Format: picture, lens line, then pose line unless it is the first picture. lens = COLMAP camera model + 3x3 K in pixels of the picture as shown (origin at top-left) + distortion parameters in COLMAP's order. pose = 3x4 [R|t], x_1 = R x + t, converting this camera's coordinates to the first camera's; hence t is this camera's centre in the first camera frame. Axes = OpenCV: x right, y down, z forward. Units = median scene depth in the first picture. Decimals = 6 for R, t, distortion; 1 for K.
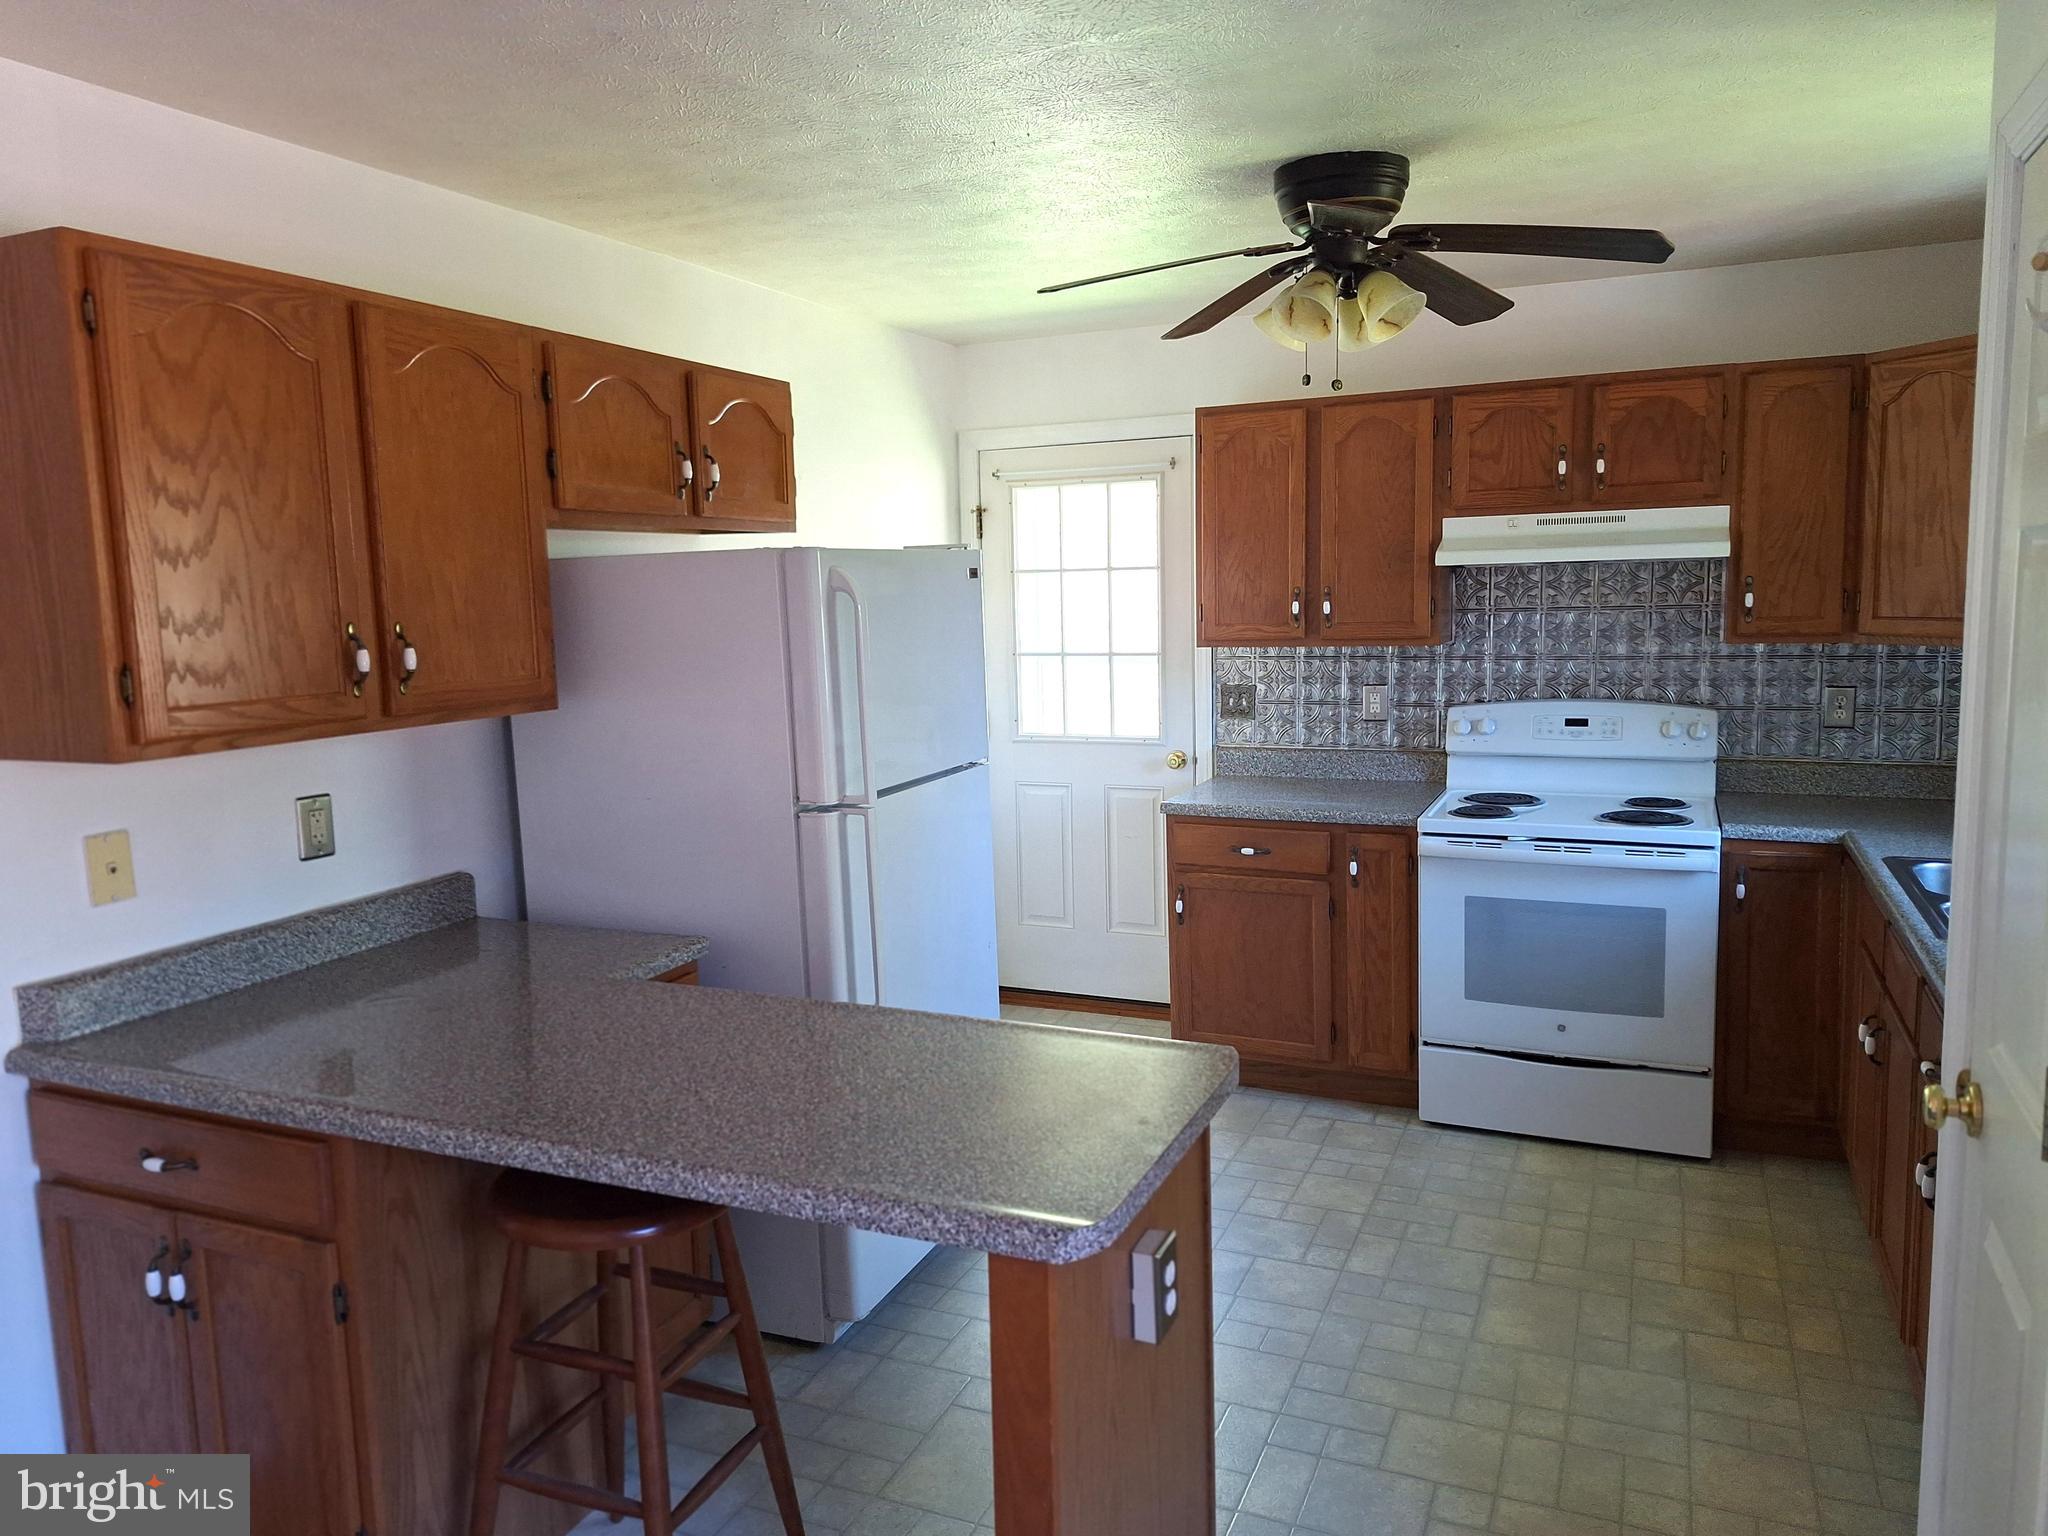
lens RADIAL K [[1420.0, 0, 1029.8], [0, 1420.0, 749.9], [0, 0, 1]] dist [0.096674, -0.124530]
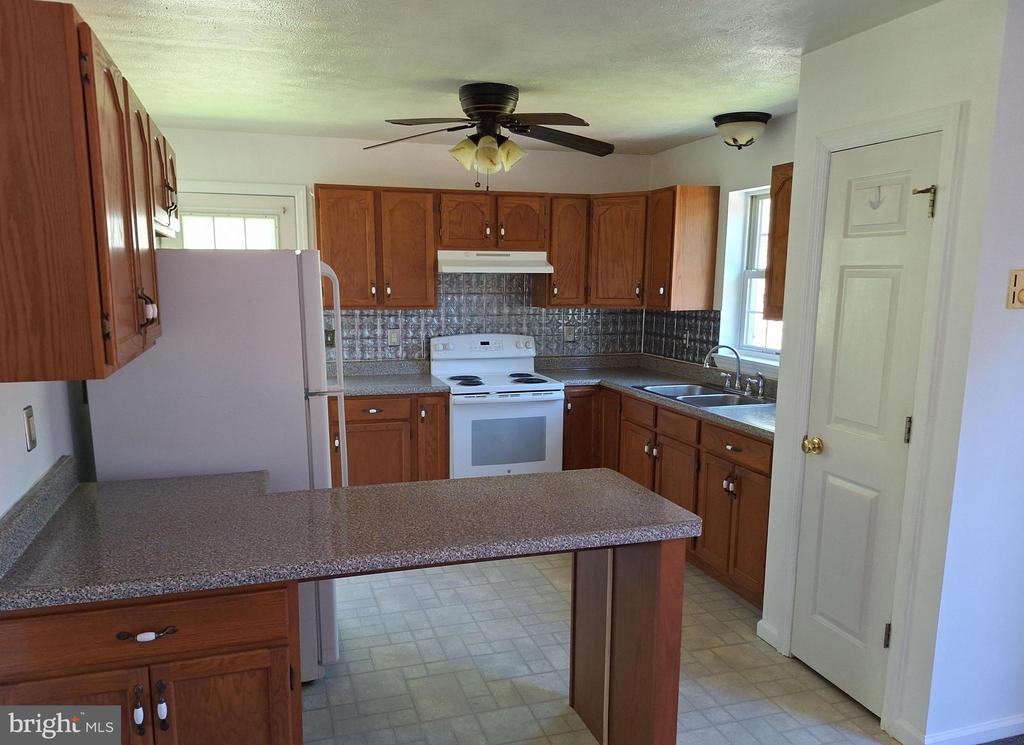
lens RADIAL K [[757.7, 0, 488.5], [0, 757.7, 405.5], [0, 0, 1]] dist [0.135475, -0.204516]
pose [[0.759472, -0.082258, 0.645319, -0.428273], [0.054393, 0.996529, 0.063011, 0.004325], [-0.648262, -0.012754, 0.761310, 0.069430]]
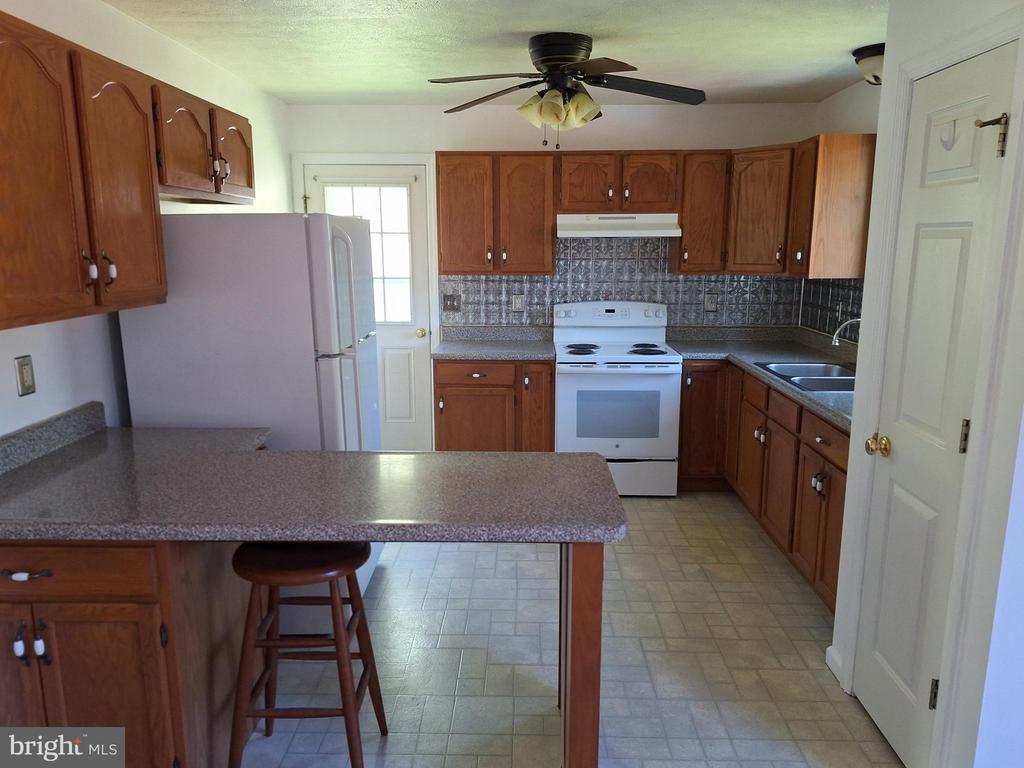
lens RADIAL K [[734.3, 0, 512.0], [0, 734.3, 384.0], [0, 0, 1]] dist [0.110429, -0.126256]
pose [[0.923505, -0.047495, 0.380634, -0.205875], [0.022175, 0.997256, 0.070635, 0.010045], [-0.382944, -0.056791, 0.922024, 0.004339]]
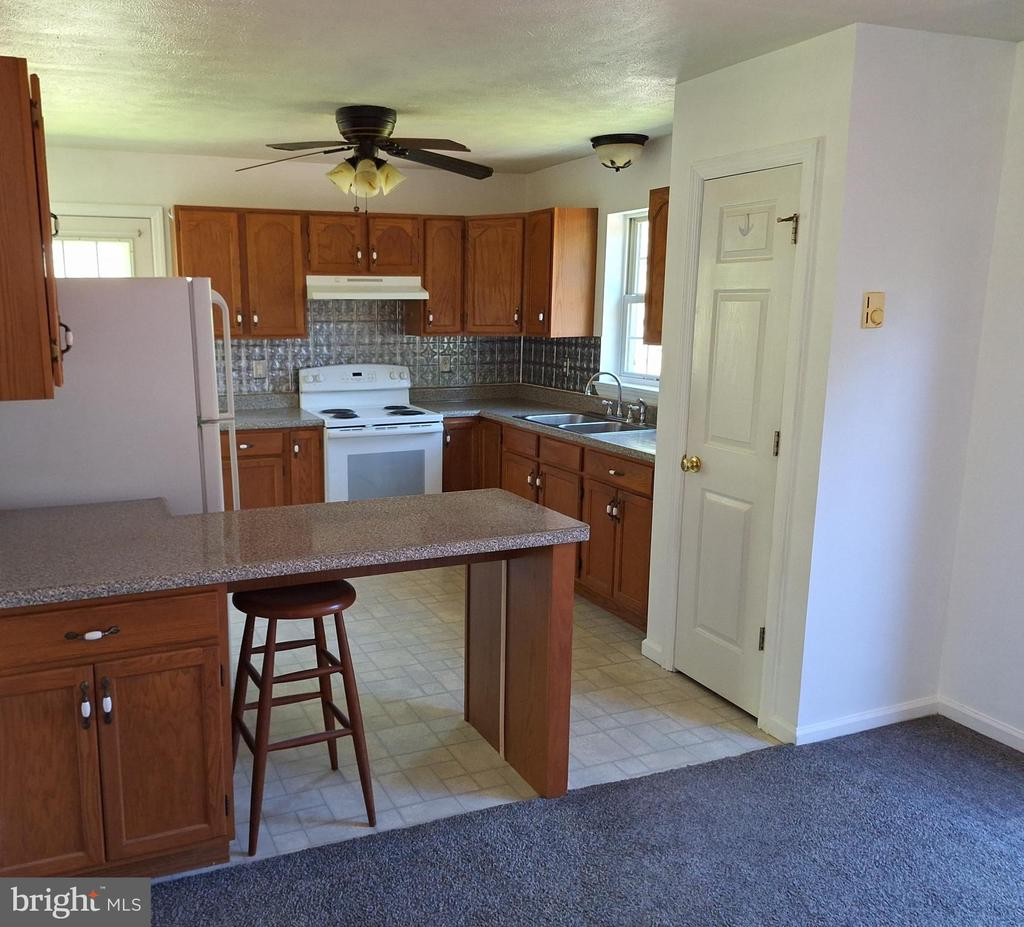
lens RADIAL K [[877.3, 0, 401.0], [0, 877.3, 463.0], [0, 0, 1]] dist [0.159427, -0.297751]
pose [[0.708970, -0.104805, 0.697407, -0.537968], [0.069804, 0.994468, 0.078486, 0.015278], [-0.701775, -0.006962, 0.712364, 0.003698]]
